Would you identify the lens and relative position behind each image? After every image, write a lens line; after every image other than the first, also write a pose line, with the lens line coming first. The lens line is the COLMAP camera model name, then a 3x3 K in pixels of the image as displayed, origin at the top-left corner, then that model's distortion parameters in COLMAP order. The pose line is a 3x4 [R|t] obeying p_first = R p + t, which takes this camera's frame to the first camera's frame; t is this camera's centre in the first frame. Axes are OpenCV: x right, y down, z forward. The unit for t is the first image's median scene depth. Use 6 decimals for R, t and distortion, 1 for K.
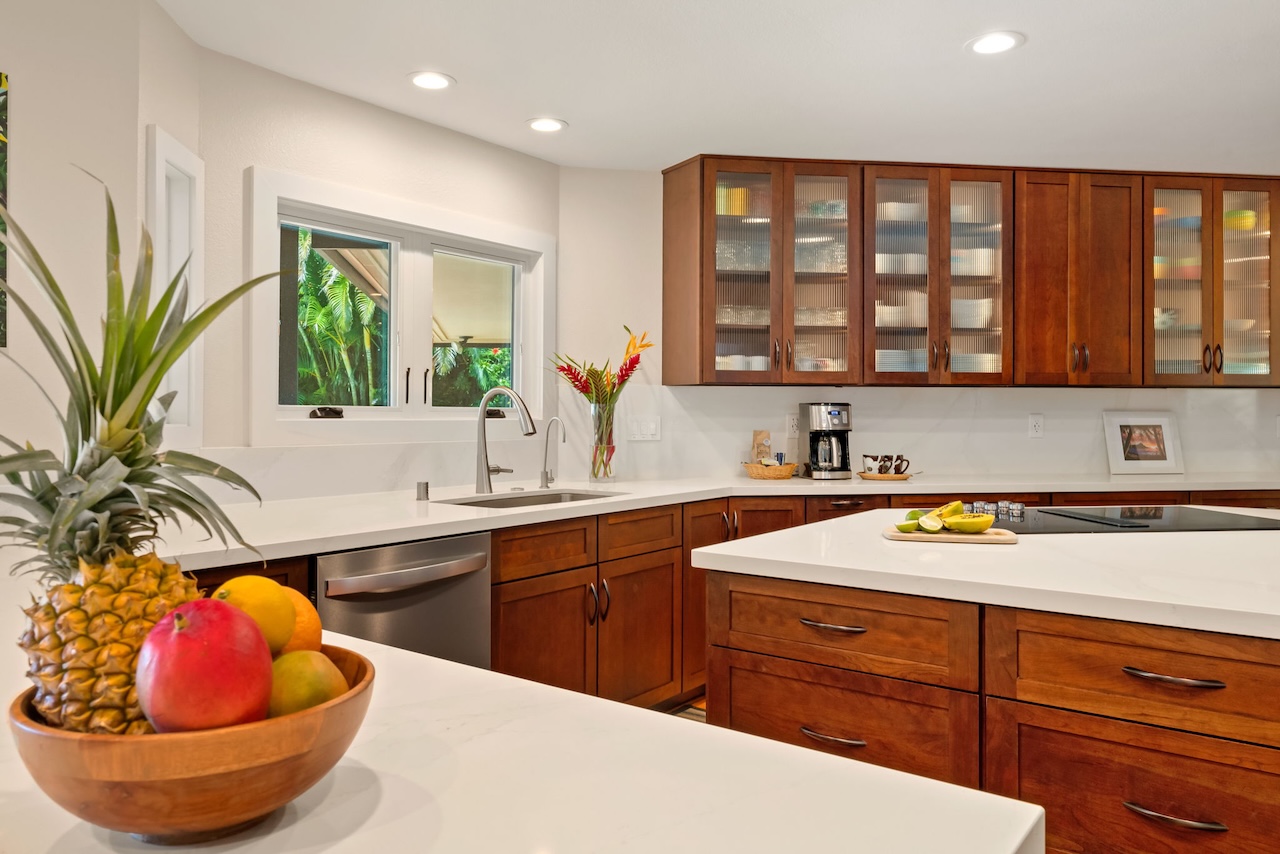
lens RADIAL K [[896.1, 0, 627.7], [0, 896.1, 420.4], [0, 0, 1]] dist [0.009876, 0.002103]
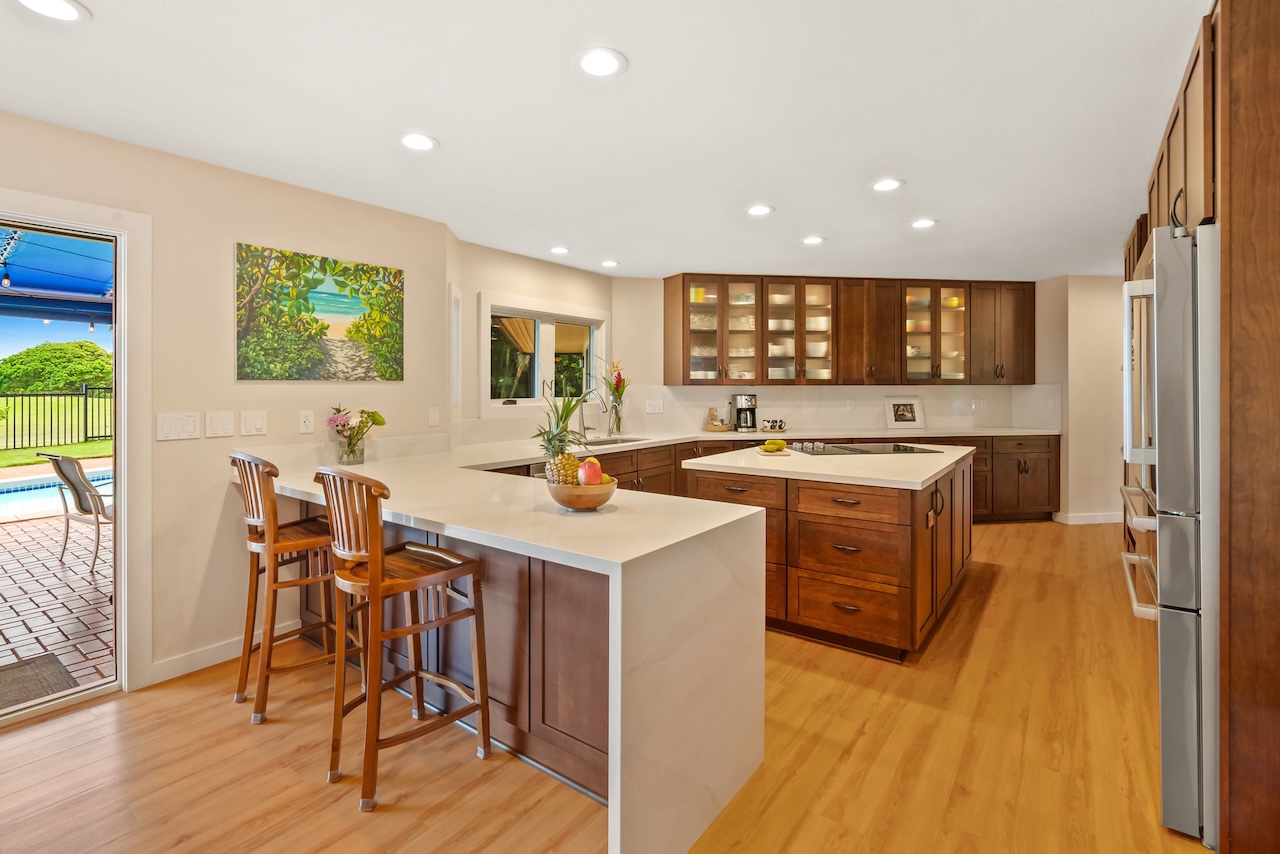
lens RADIAL K [[603.4, 0, 638.3], [0, 603.4, 391.2], [0, 0, 1]] dist [-0.004283, 0.001762]
pose [[0.999882, -0.002519, 0.015139, -0.039681], [0.002487, 0.999995, 0.002173, -0.029943], [-0.015144, -0.002135, 0.999883, -0.361550]]
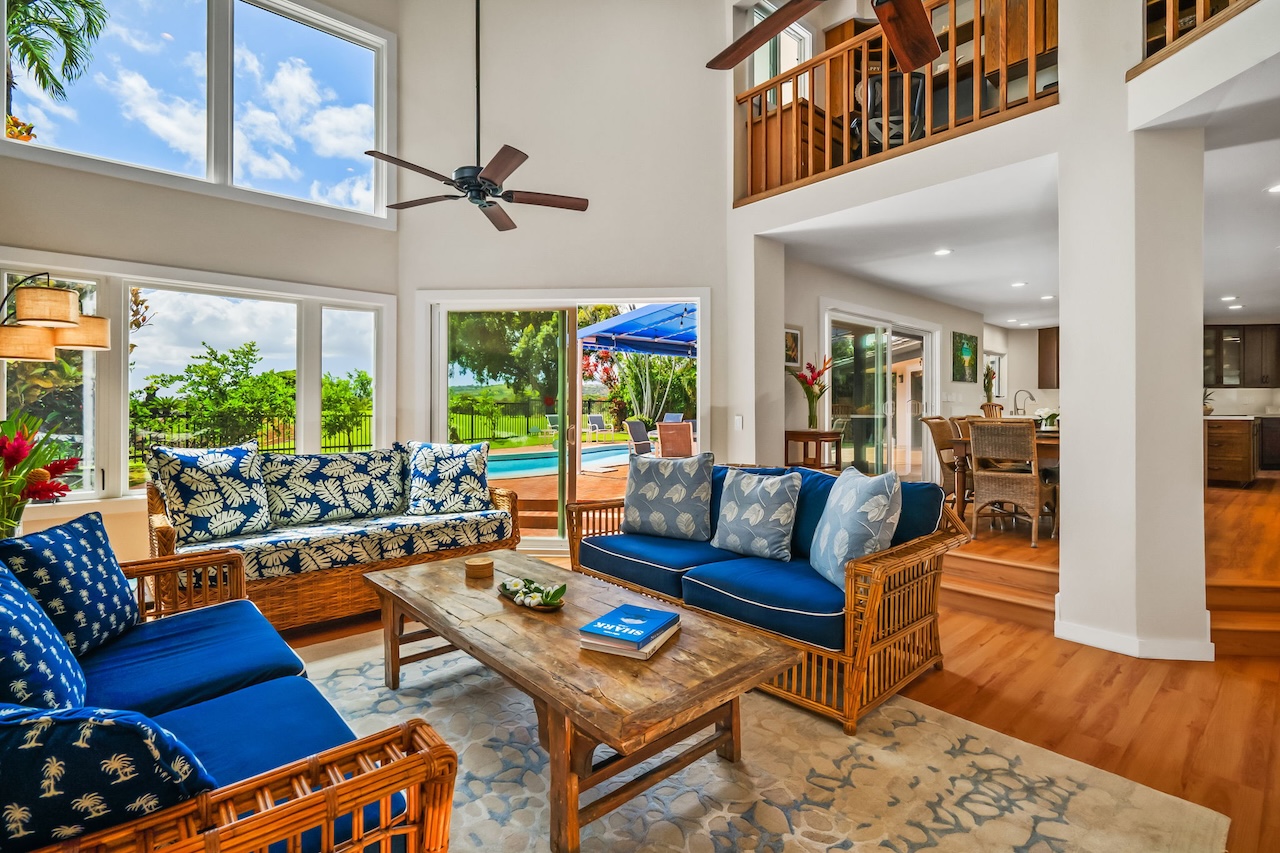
lens RADIAL K [[603.4, 0, 619.2], [0, 603.4, 404.8], [0, 0, 1]] dist [-0.004283, 0.001762]
pose [[0.976841, 0.004011, -0.213930, -1.119820], [-0.003797, 0.999992, 0.001411, 0.034619], [0.213934, -0.000566, 0.976848, -1.773024]]
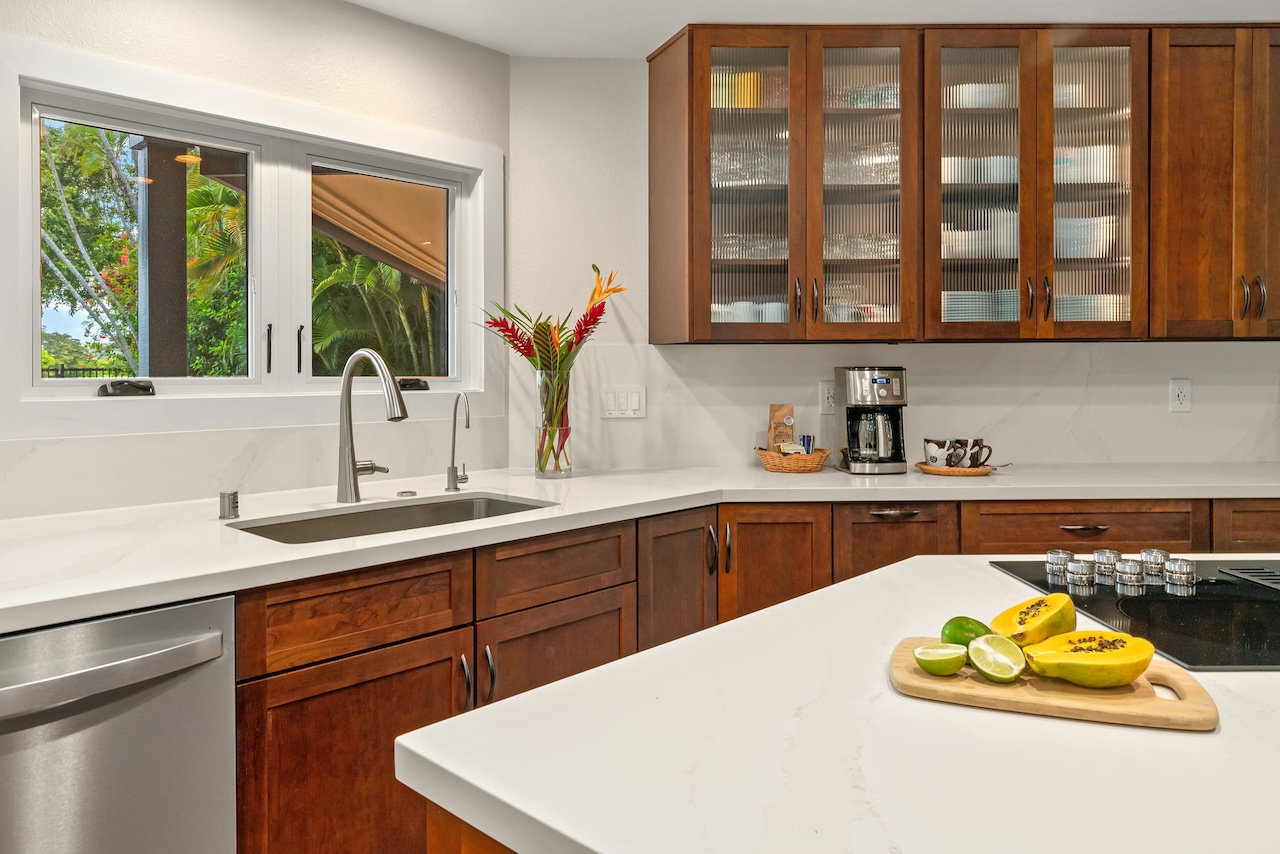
lens RADIAL K [[836.3, 0, 635.4], [0, 836.3, 382.8], [0, 0, 1]] dist [0.004962, 0.005041]
pose [[0.992569, -0.004490, -0.121604, 0.116560], [0.005399, 0.999960, 0.007151, -0.012338], [0.121567, -0.007754, 0.992553, 0.314223]]
